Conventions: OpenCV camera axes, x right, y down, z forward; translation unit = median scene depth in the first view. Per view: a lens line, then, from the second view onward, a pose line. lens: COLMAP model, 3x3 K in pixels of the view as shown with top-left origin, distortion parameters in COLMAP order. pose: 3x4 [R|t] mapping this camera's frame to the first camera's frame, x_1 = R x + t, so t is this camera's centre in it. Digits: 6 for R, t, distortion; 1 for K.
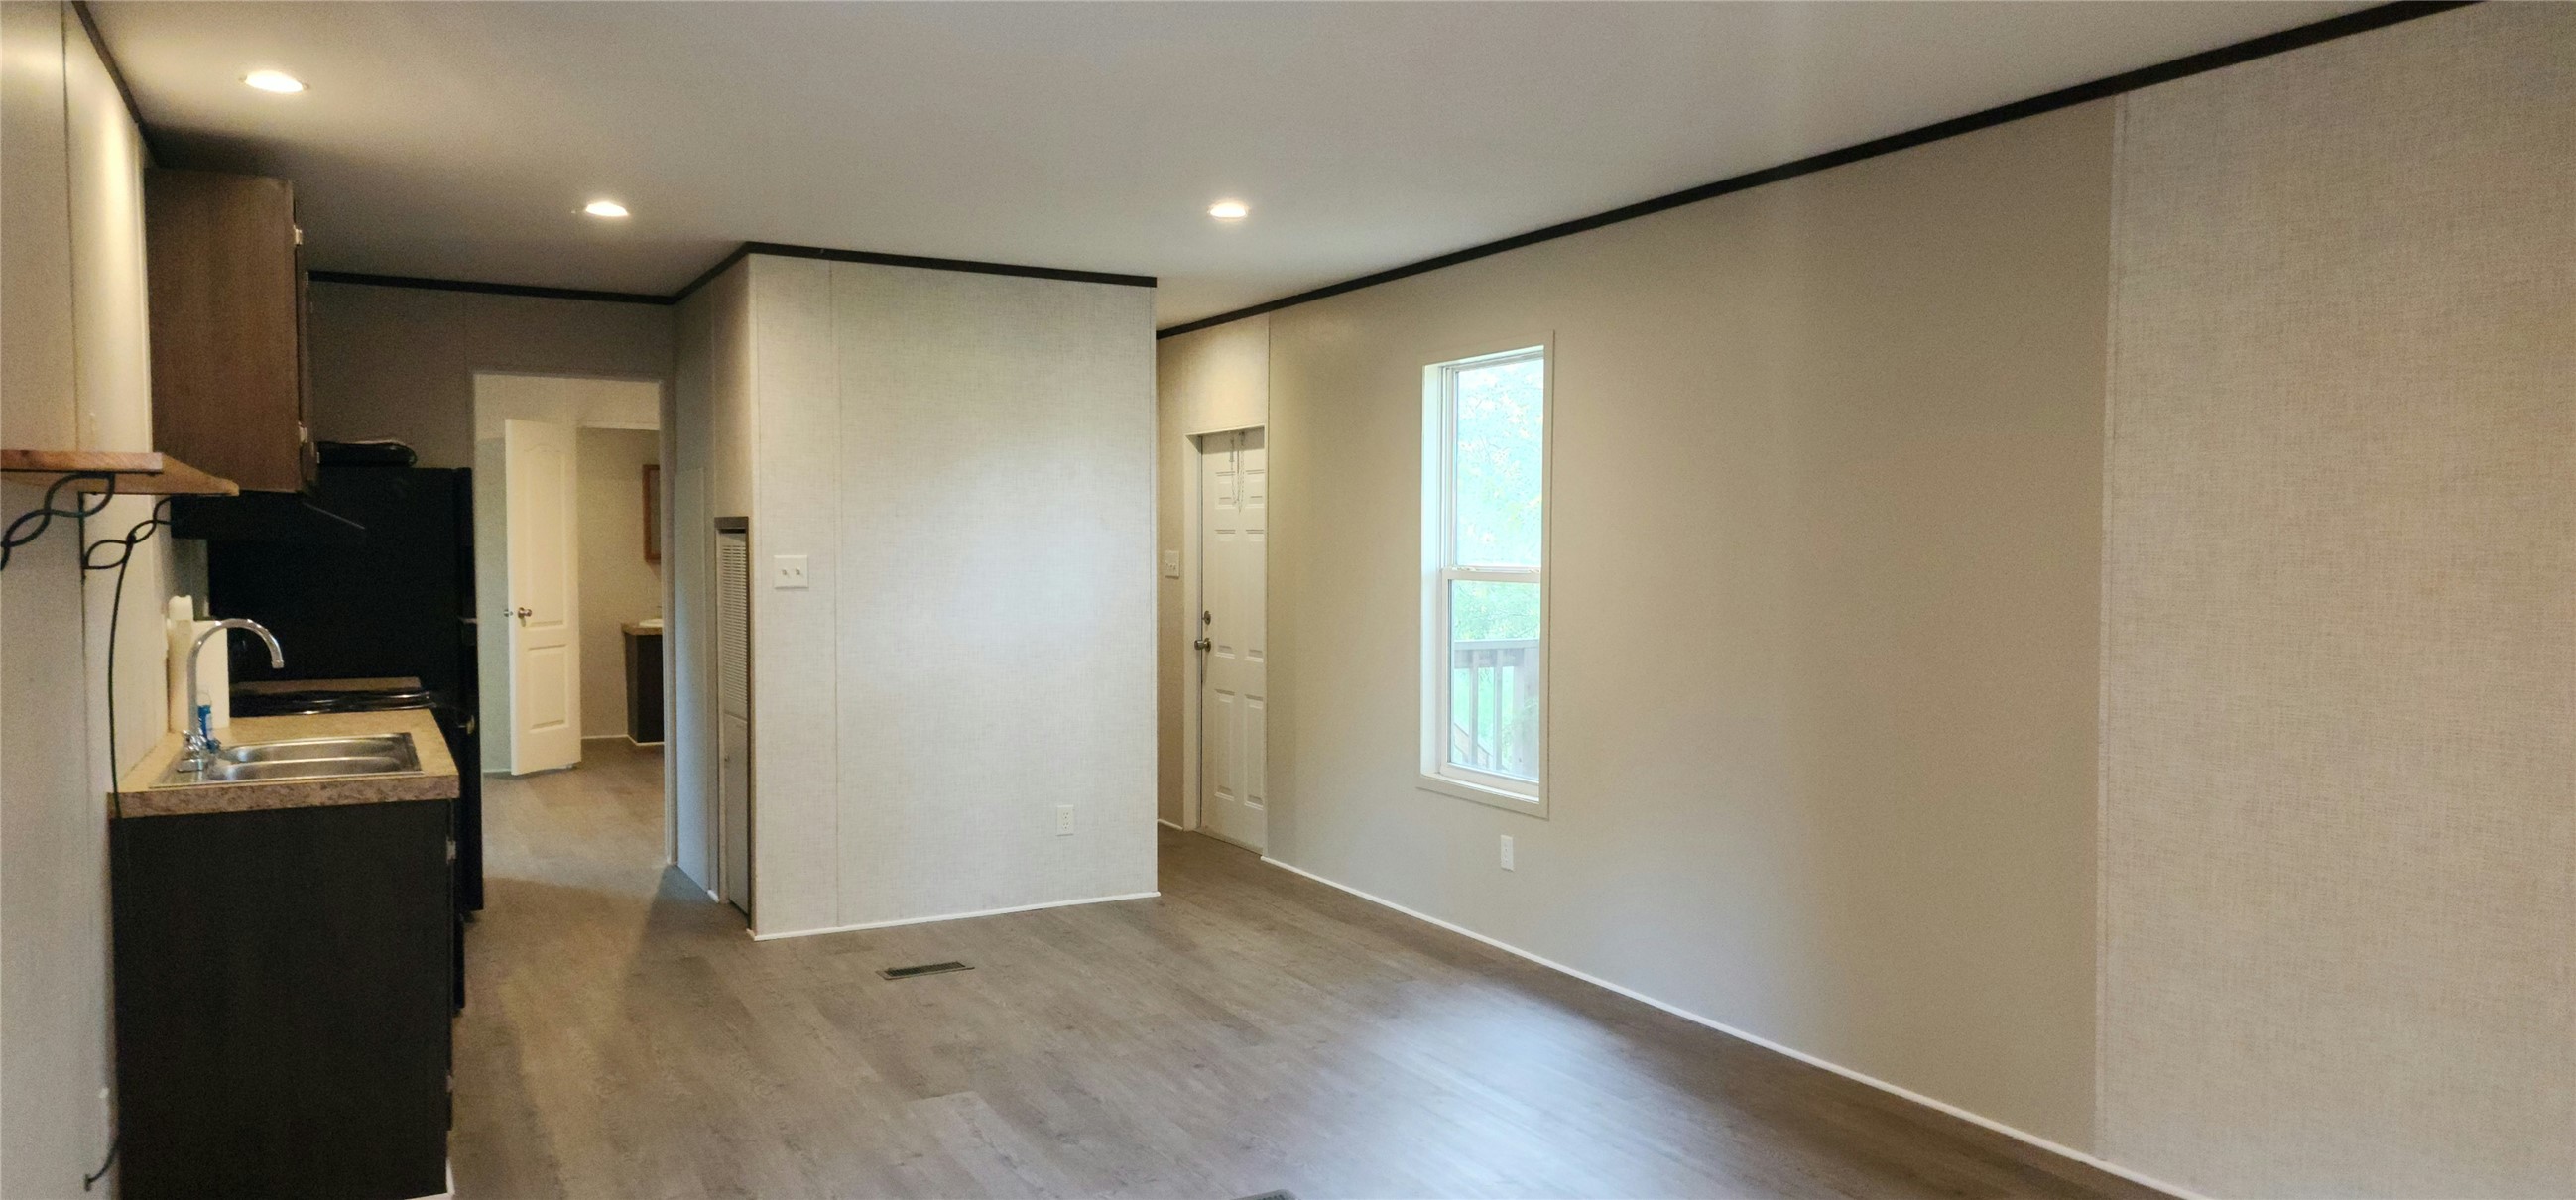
lens RADIAL K [[1721.2, 0, 1288.0], [0, 1721.2, 600.0], [0, 0, 1]] dist [0.102828, -0.087398]
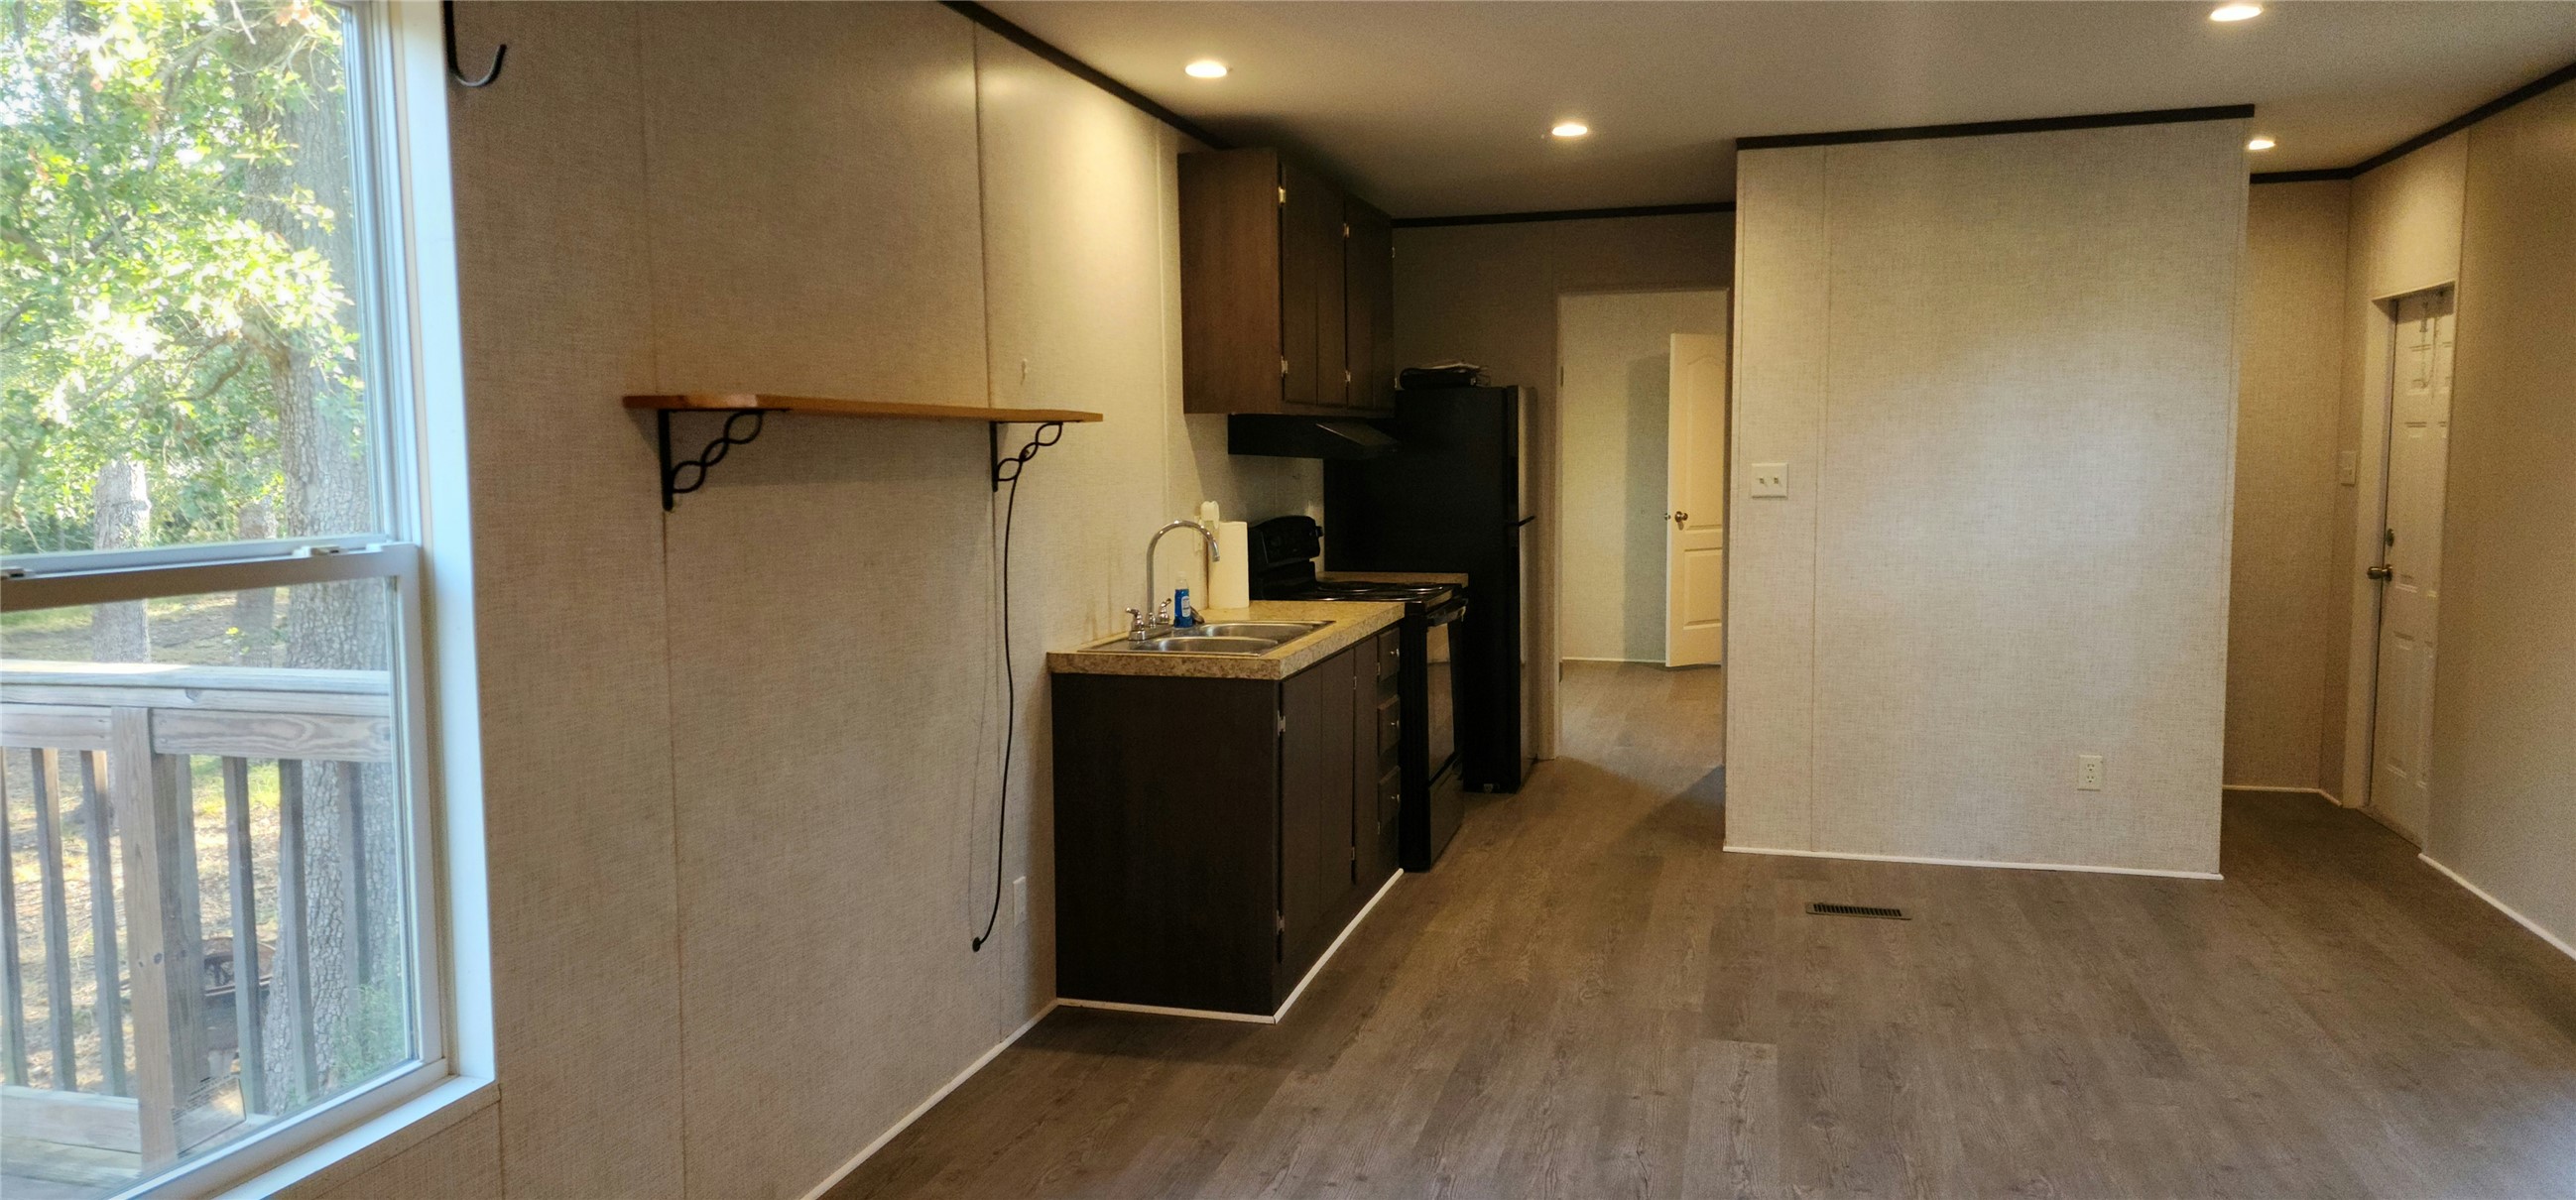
lens RADIAL K [[1721.2, 0, 1288.0], [0, 1721.2, 600.0], [0, 0, 1]] dist [0.102828, -0.087398]
pose [[0.727660, 0.051588, -0.683996, 0.207306], [-0.013296, 0.998041, 0.061129, -0.005815], [0.685809, -0.035387, 0.726920, 0.128207]]
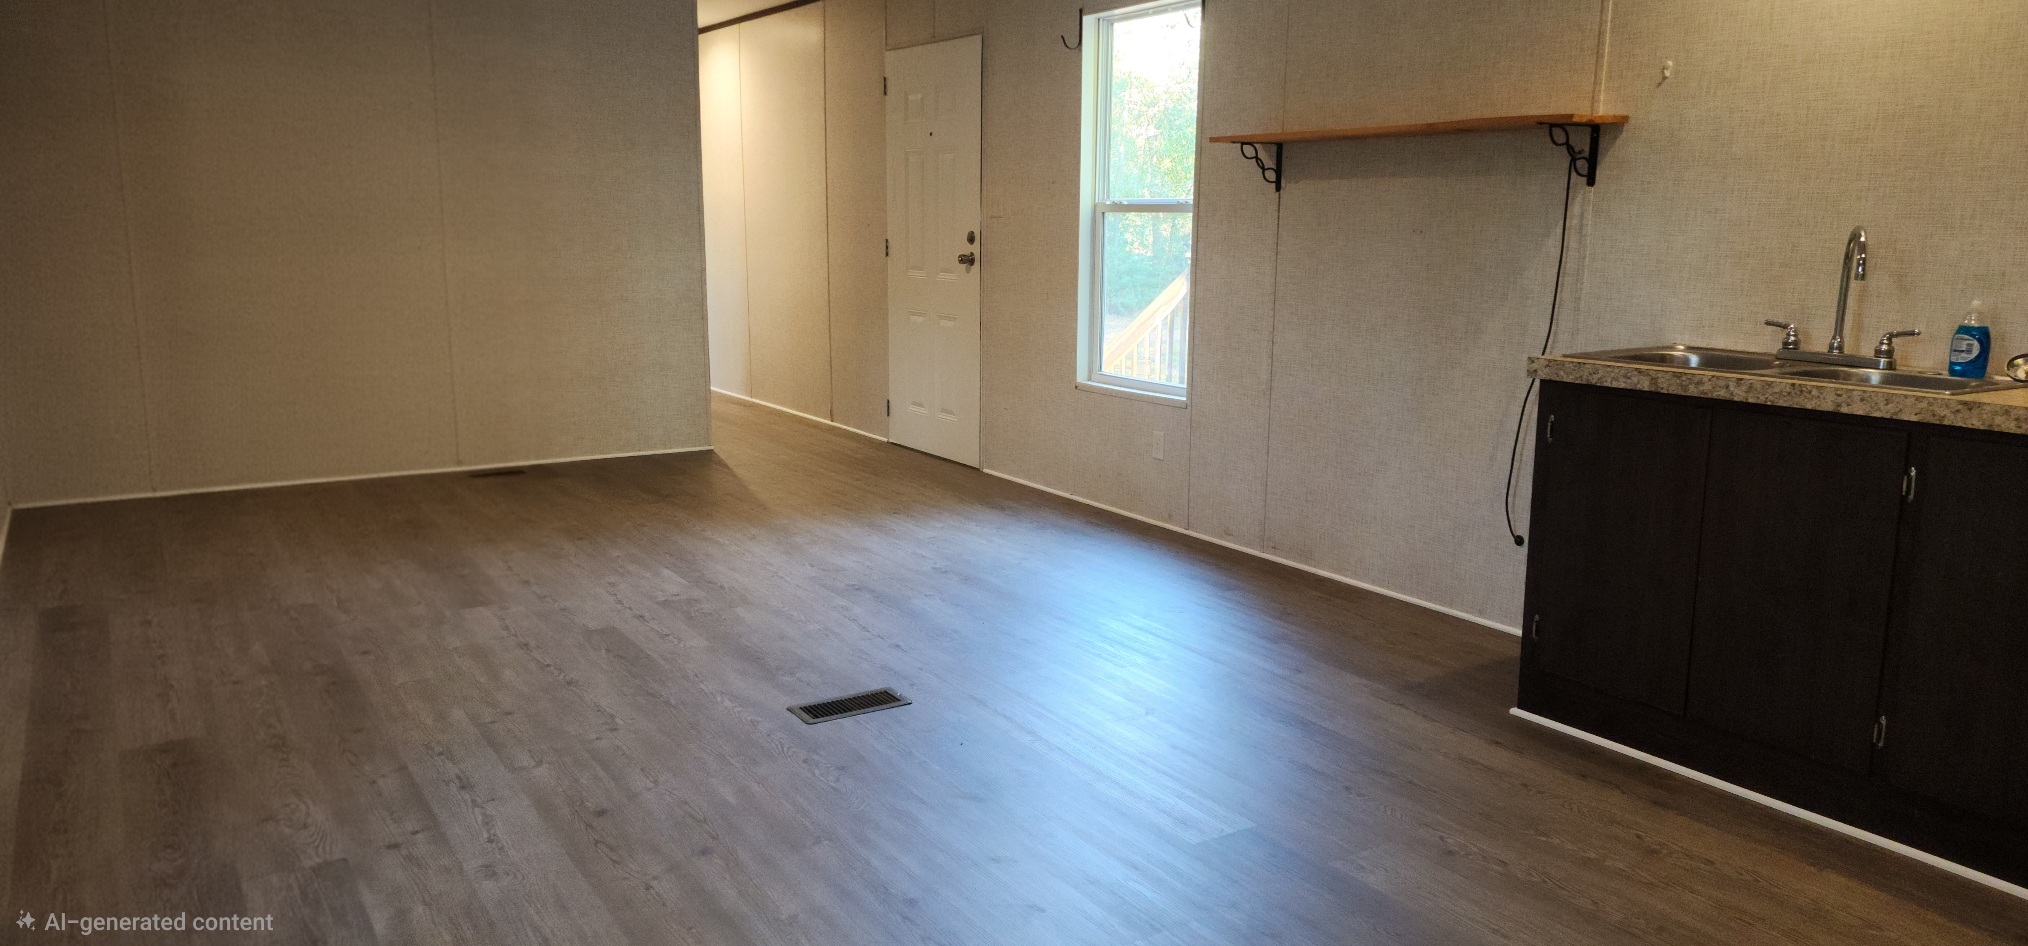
lens RADIAL K [[1355.1, 0, 1014.0], [0, 1355.1, 473.0], [0, 0, 1]] dist [0.102828, -0.087398]
pose [[-0.995209, 0.000430, -0.097766, -0.033970], [-0.021292, 0.975034, 0.221034, -0.011789], [0.095420, 0.222057, -0.970354, 1.276534]]
